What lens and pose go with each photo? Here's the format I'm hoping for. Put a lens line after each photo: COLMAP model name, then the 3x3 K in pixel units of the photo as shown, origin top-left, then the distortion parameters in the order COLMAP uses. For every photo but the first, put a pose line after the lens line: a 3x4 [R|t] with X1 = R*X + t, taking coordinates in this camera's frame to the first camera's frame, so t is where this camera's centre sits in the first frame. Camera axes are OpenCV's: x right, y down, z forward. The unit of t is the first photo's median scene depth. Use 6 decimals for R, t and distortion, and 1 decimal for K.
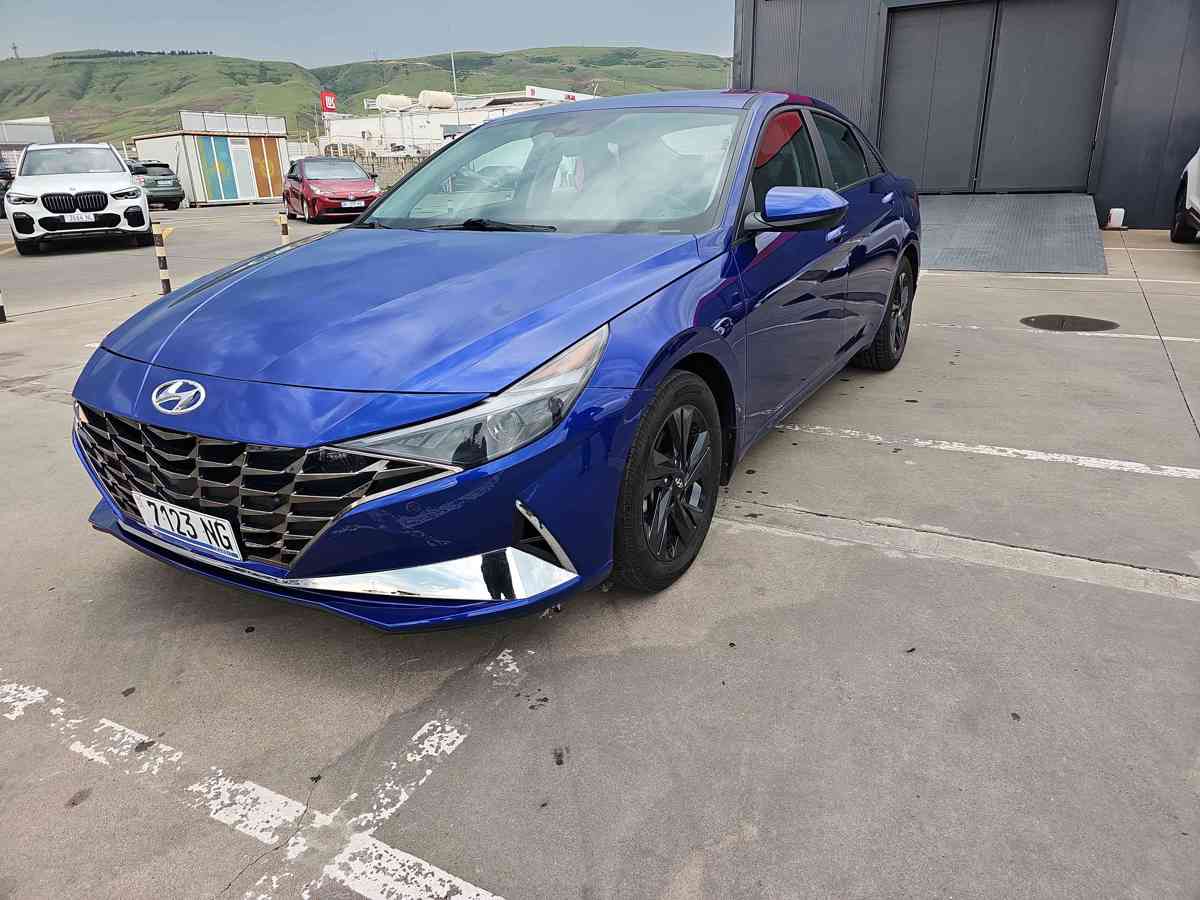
lens RADIAL K [[786.6, 0, 589.0], [0, 786.6, 441.6], [0, 0, 1]] dist [0.083869, -0.099152]
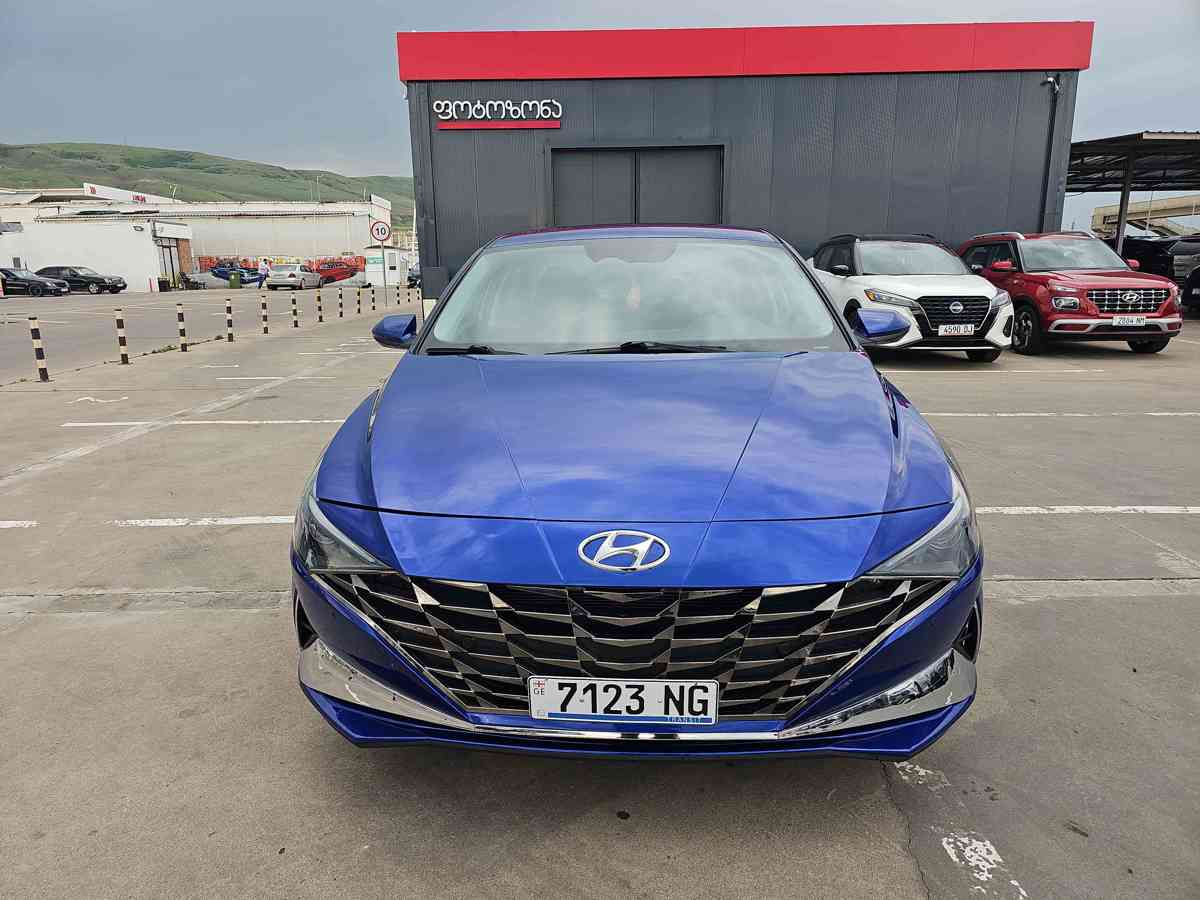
lens RADIAL K [[786.6, 0, 589.0], [0, 786.6, 441.6], [0, 0, 1]] dist [0.083869, -0.099152]
pose [[0.883644, -0.082427, 0.460847, -0.919886], [0.139947, 0.985875, -0.092006, -0.098585], [-0.446753, 0.145795, 0.882698, 0.223361]]
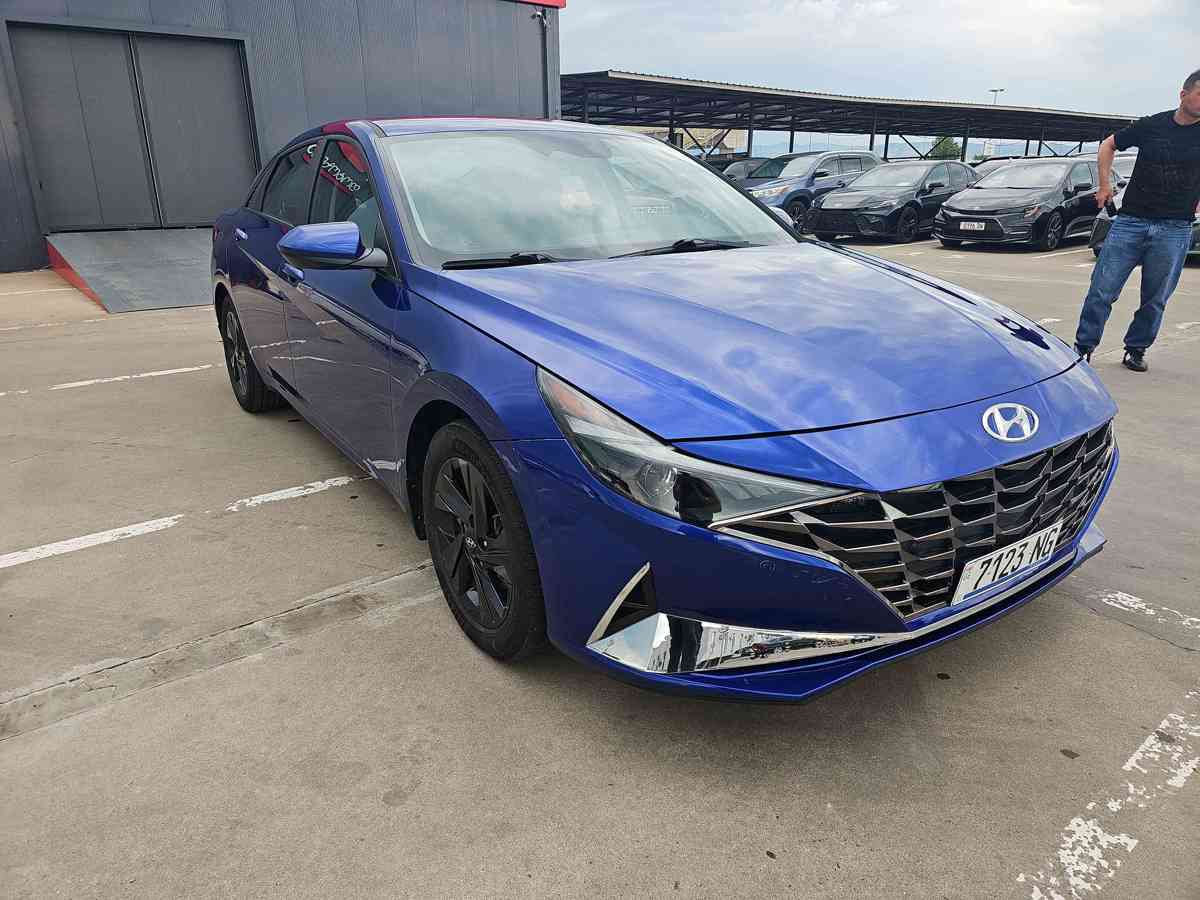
lens RADIAL K [[783.9, 0, 603.7], [0, 783.9, 442.0], [0, 0, 1]] dist [0.056408, -0.054768]
pose [[0.415508, -0.256475, 0.872682, -1.469993], [0.293067, 0.946009, 0.138488, -0.291038], [-0.861083, 0.198212, 0.468239, 0.956997]]
